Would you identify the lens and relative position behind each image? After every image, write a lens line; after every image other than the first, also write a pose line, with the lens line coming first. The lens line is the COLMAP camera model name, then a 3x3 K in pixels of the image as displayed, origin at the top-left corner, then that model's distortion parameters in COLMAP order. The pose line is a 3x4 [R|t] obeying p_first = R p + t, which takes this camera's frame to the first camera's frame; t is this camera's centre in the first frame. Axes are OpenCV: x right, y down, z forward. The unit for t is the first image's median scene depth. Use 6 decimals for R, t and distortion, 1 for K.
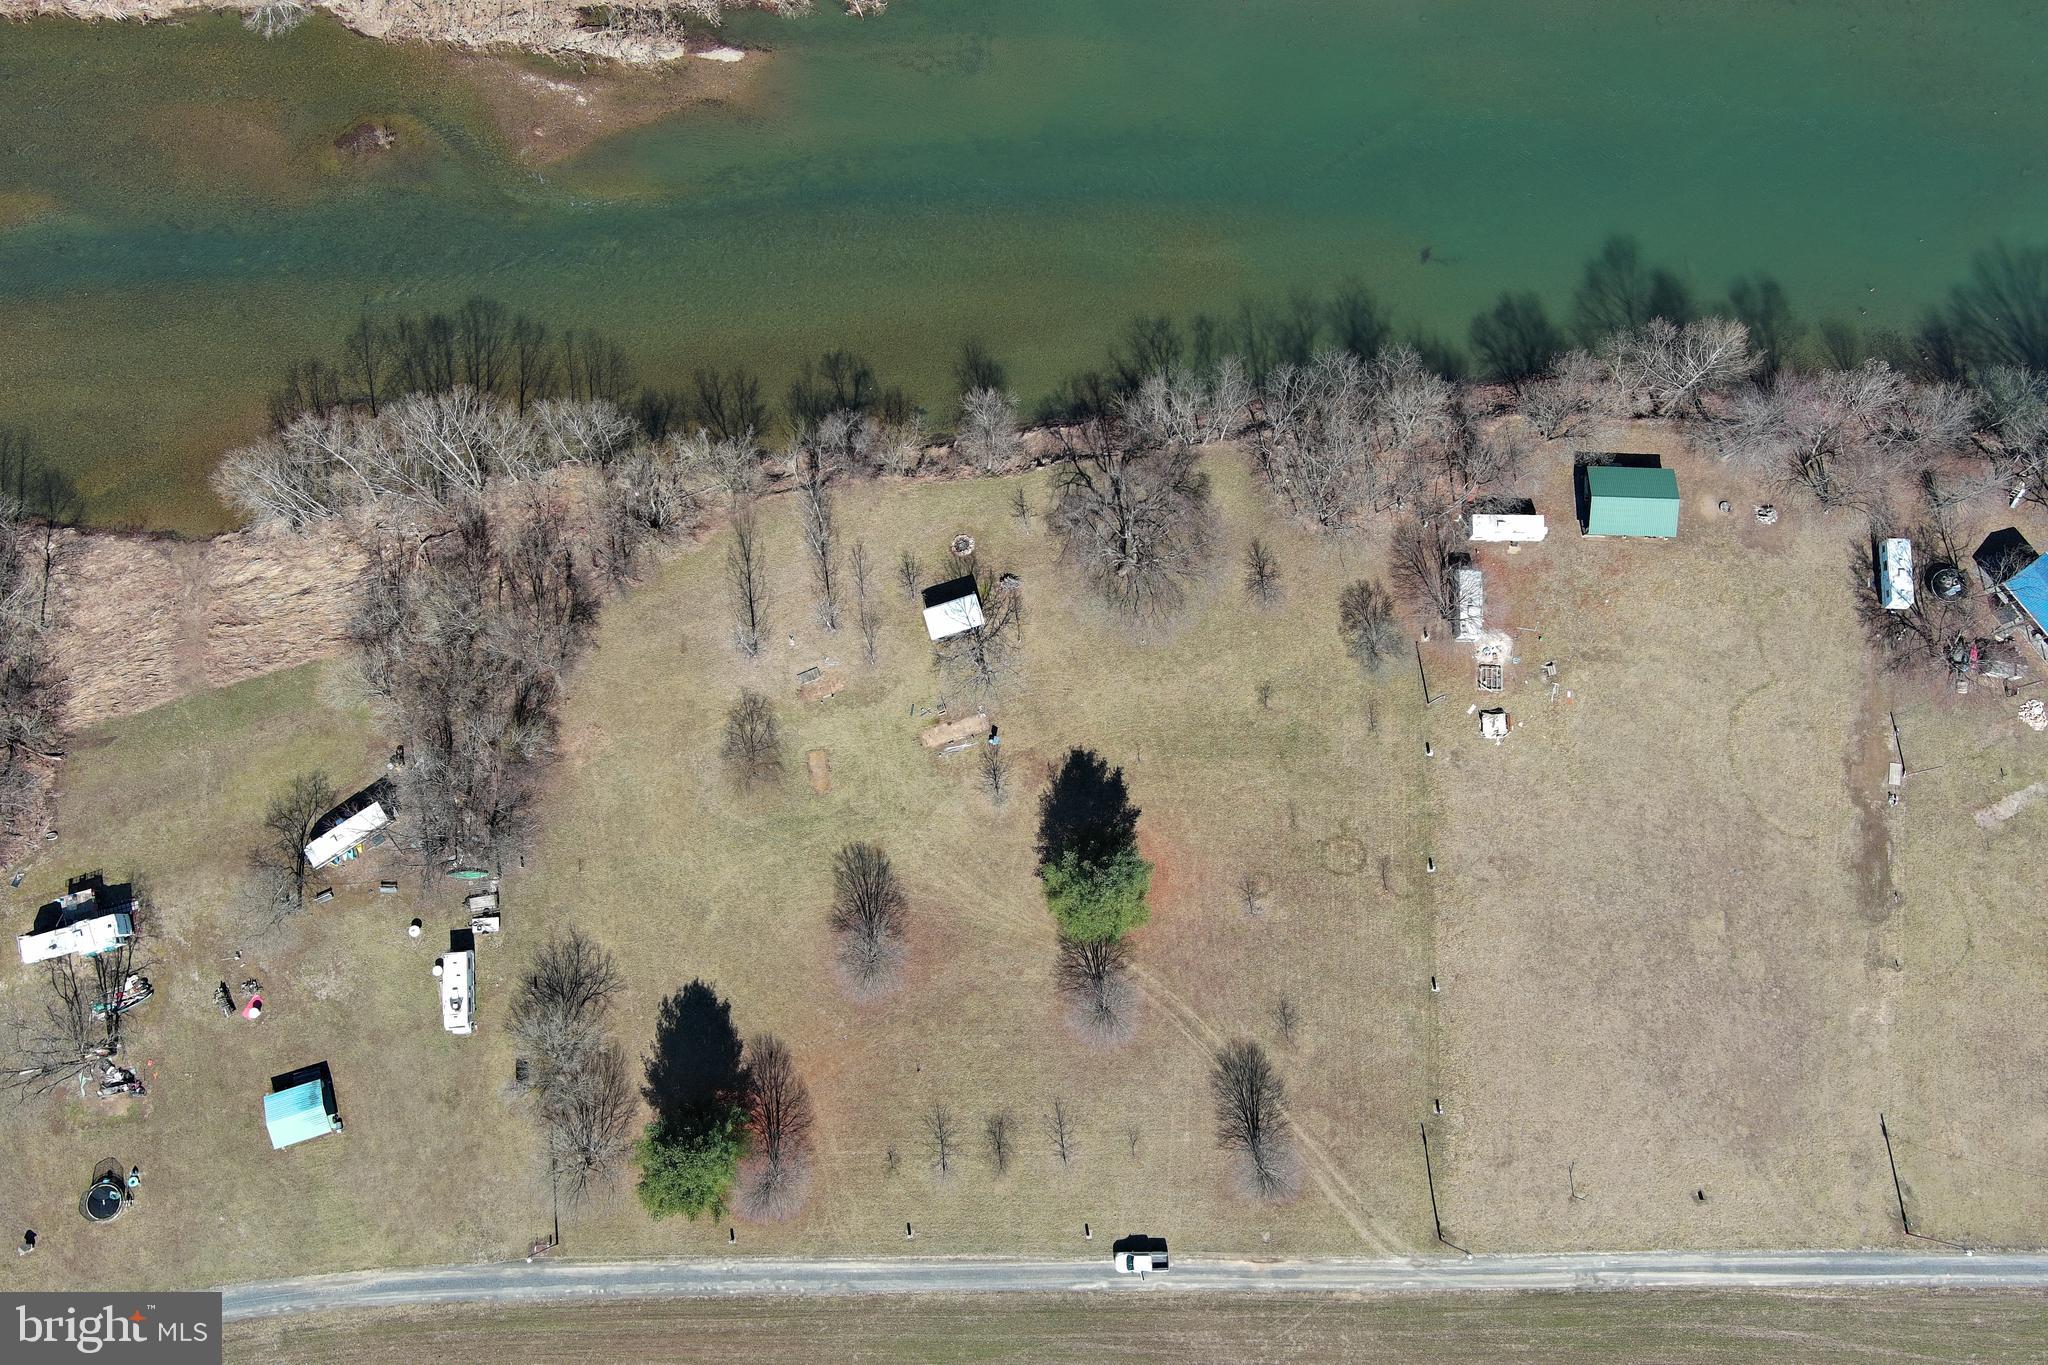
lens RADIAL K [[1582.0, 0, 1021.0], [0, 1582.0, 690.2], [0, 0, 1]] dist [0.019054, -0.009420]
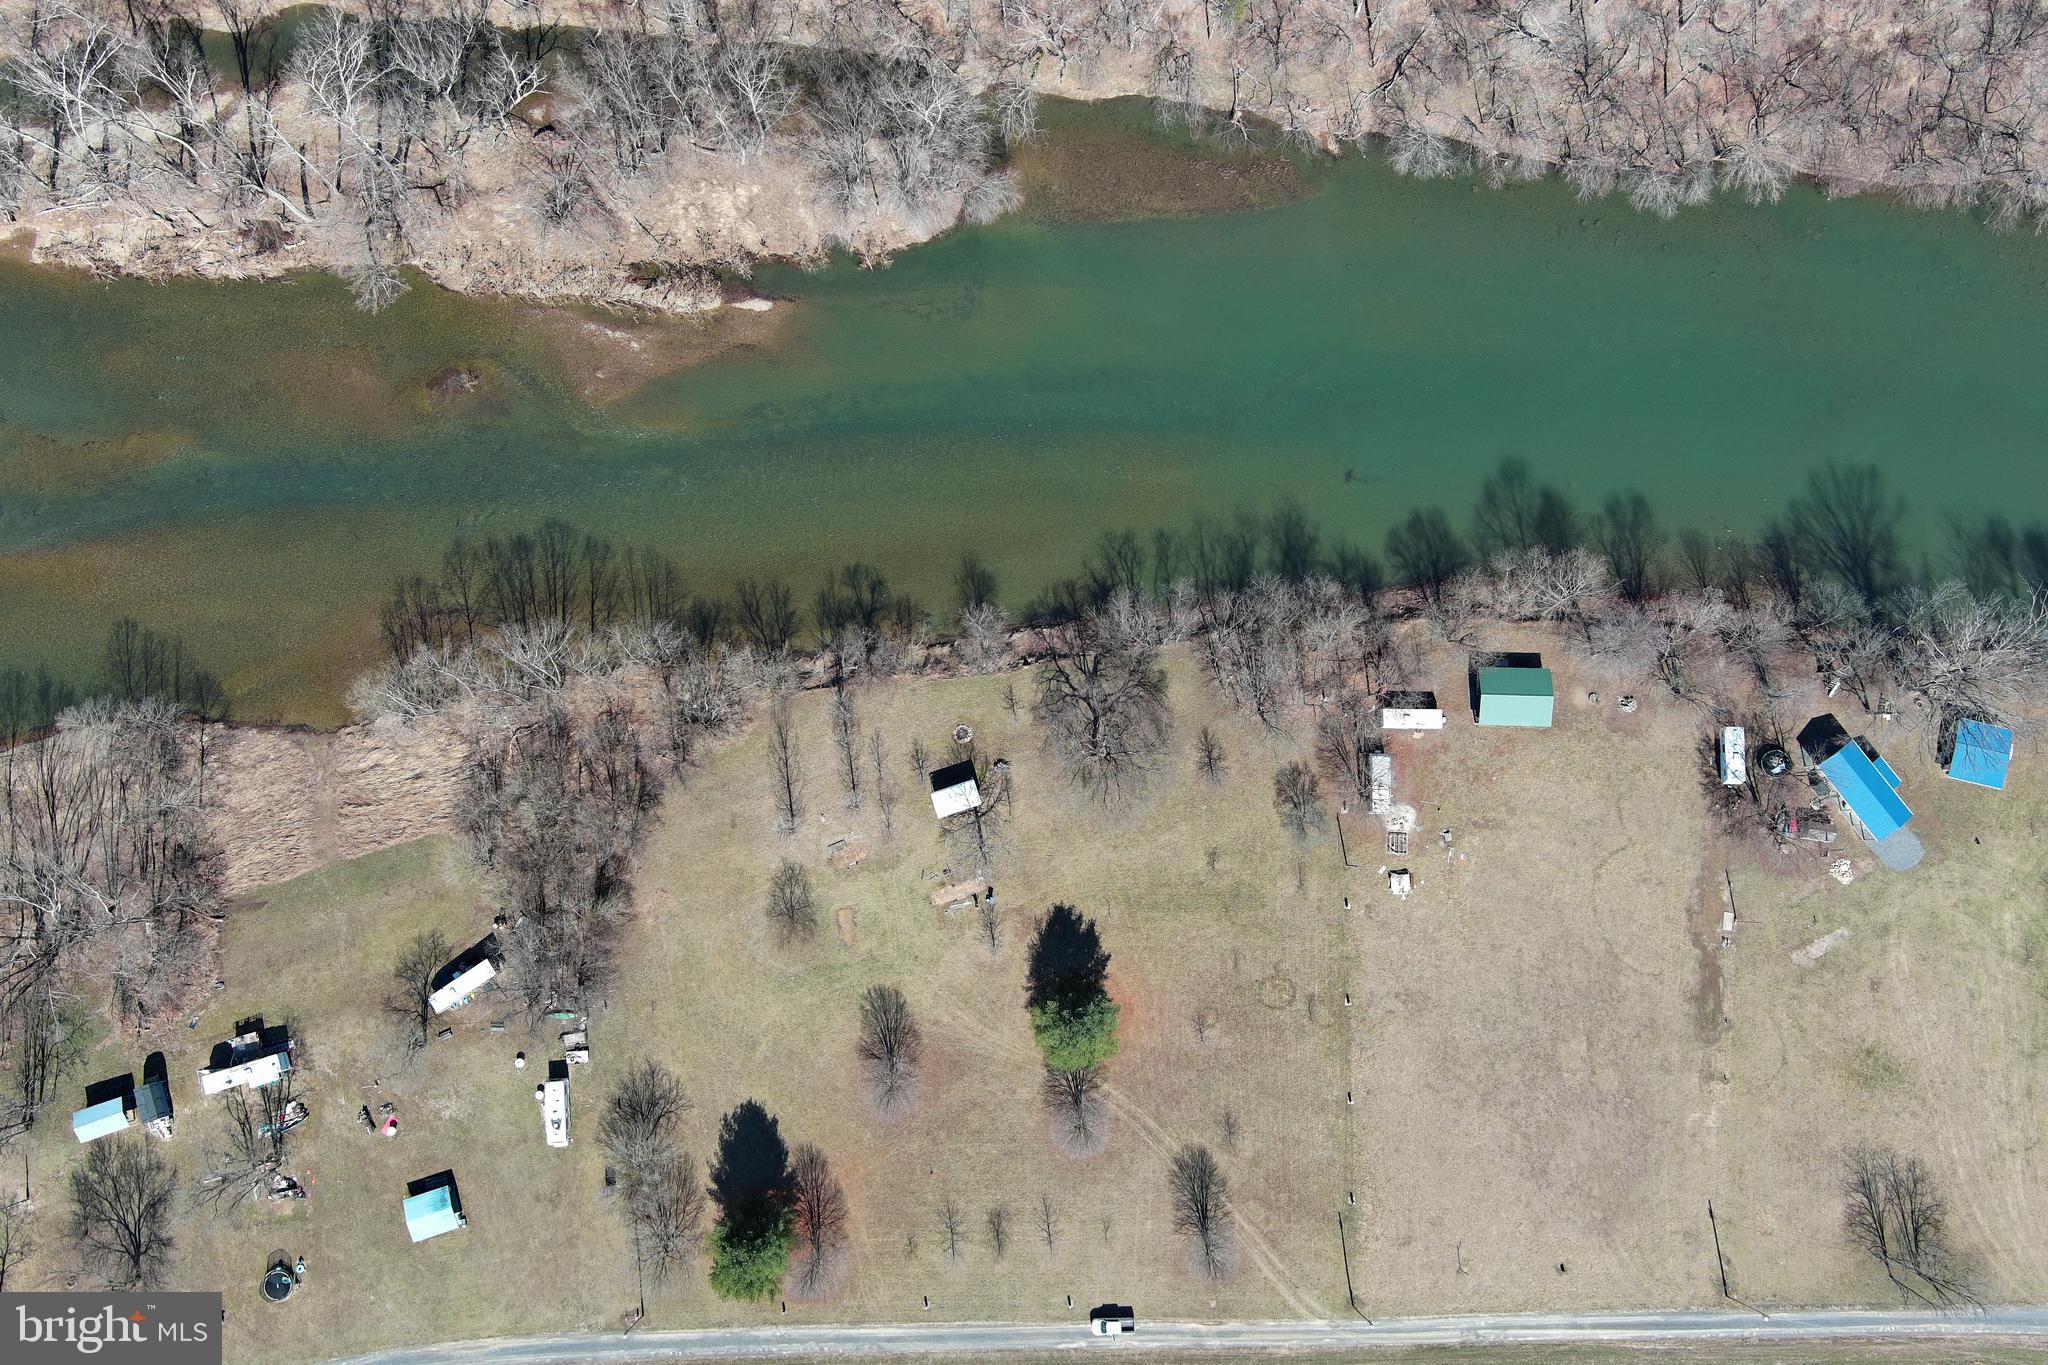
lens RADIAL K [[1577.1, 0, 1021.0], [0, 1577.1, 686.8], [0, 0, 1]] dist [0.030203, -0.036705]
pose [[0.999952, -0.009603, 0.002126, 0.005750], [0.009490, 0.998808, 0.047884, -0.195316], [-0.002583, -0.047862, 0.998851, -0.211881]]
